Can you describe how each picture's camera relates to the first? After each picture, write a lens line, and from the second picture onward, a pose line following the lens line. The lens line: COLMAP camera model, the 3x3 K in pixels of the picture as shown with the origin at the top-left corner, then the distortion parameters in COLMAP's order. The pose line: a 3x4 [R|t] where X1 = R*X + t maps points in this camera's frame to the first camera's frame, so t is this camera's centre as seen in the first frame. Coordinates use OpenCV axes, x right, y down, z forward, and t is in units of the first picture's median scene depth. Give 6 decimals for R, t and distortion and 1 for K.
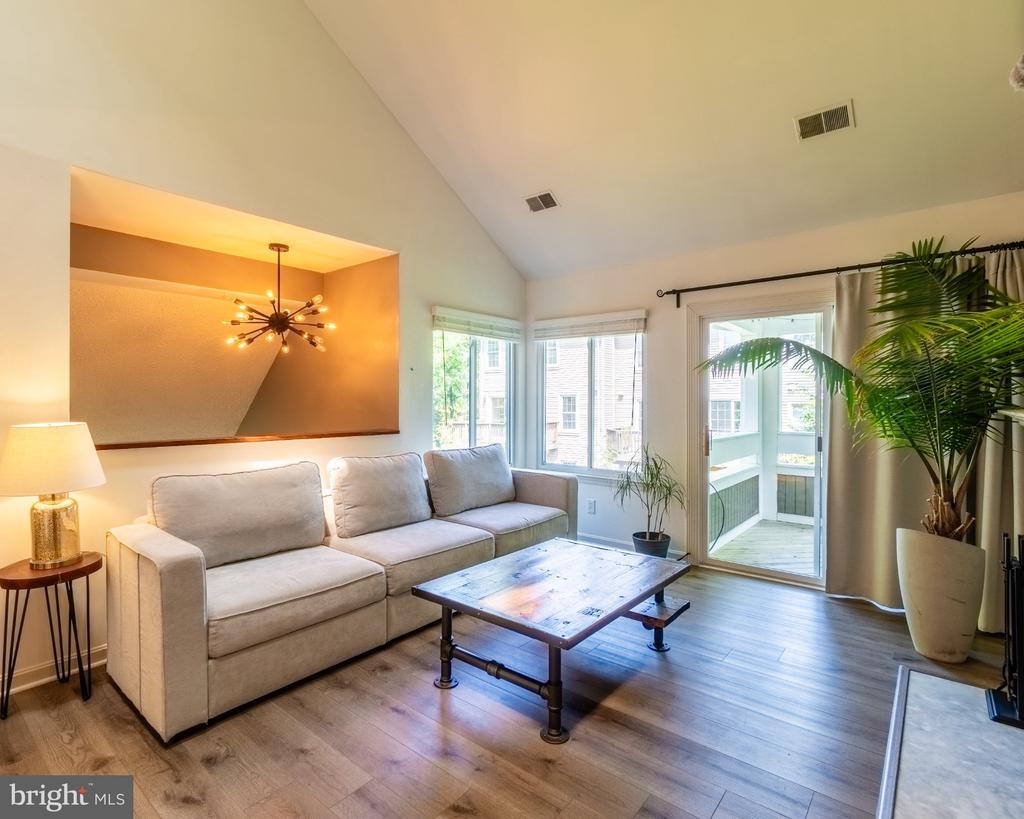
lens RADIAL K [[532.0, 0, 509.5], [0, 532.0, 404.5], [0, 0, 1]] dist [-0.000023, 0.000669]
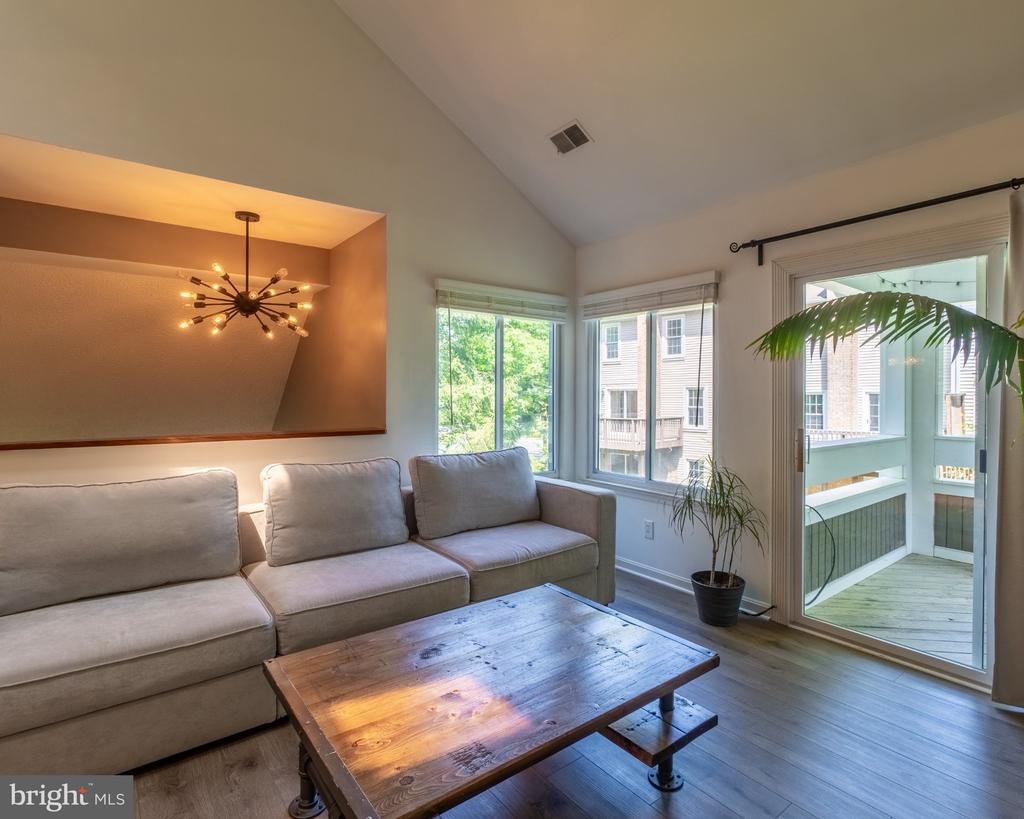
lens RADIAL K [[538.5, 0, 512.3], [0, 538.5, 397.6], [0, 0, 1]] dist [-0.004360, 0.000659]
pose [[0.972845, 0.000984, -0.231455, 0.175934], [-0.001133, 0.999999, -0.000507, -0.000972], [0.231454, 0.000755, 0.972846, 0.233308]]
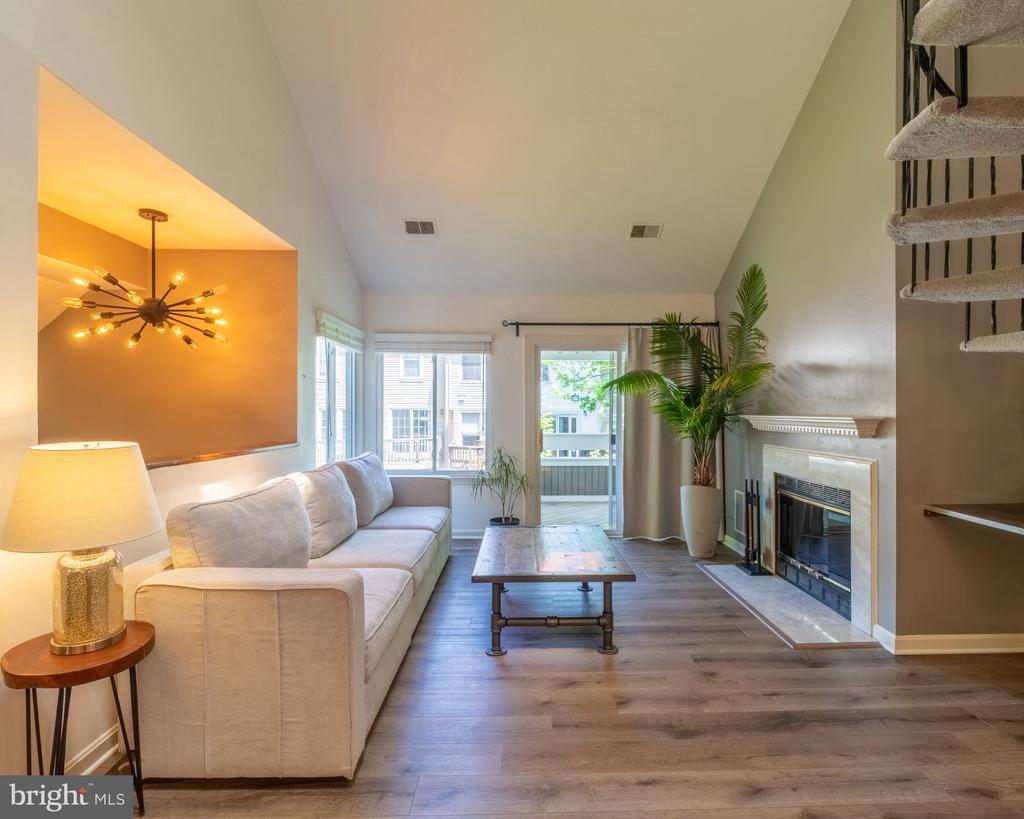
lens RADIAL K [[514.4, 0, 539.8], [0, 514.4, 412.9], [0, 0, 1]] dist [-0.002435, 0.001742]
pose [[0.753773, -0.003758, 0.657124, -0.493866], [0.004560, 0.999989, 0.000488, -0.000812], [-0.657119, 0.002629, 0.753782, 0.053073]]
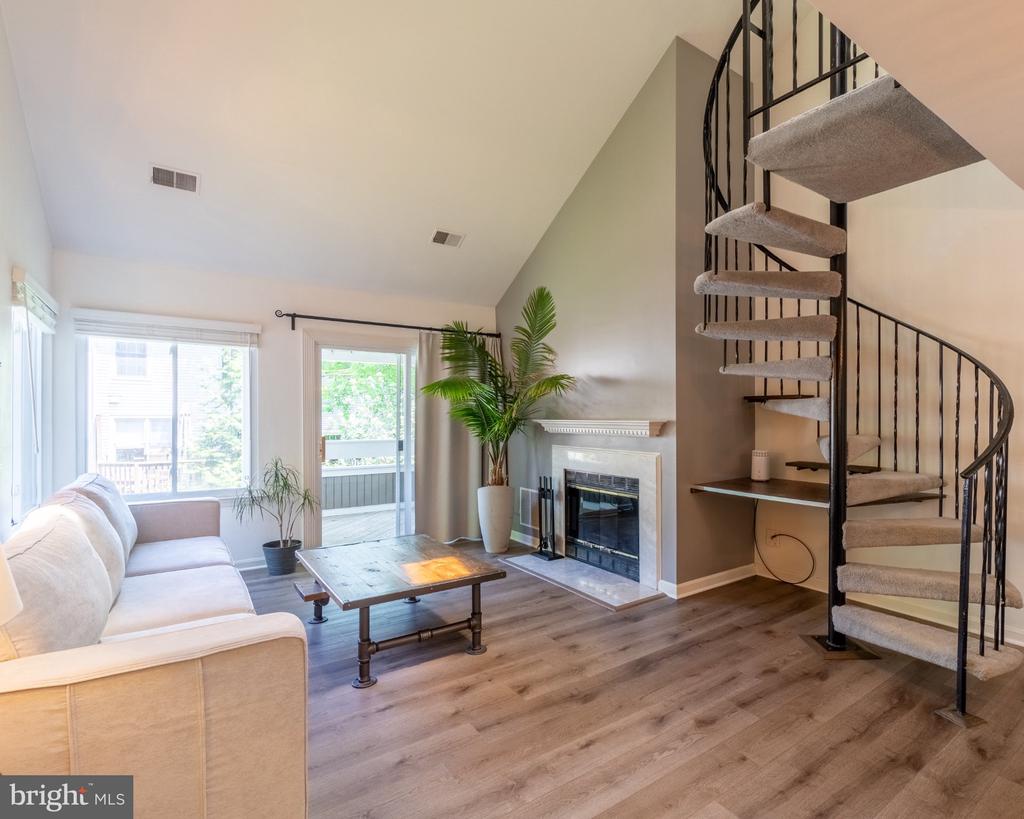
lens RADIAL K [[519.2, 0, 551.7], [0, 519.2, 417.1], [0, 0, 1]] dist [-0.001517, 0.000250]
pose [[0.263875, -0.003390, 0.964551, -0.634667], [0.006099, 0.999980, 0.001846, -0.001990], [-0.964537, 0.005396, 0.263891, 0.231256]]
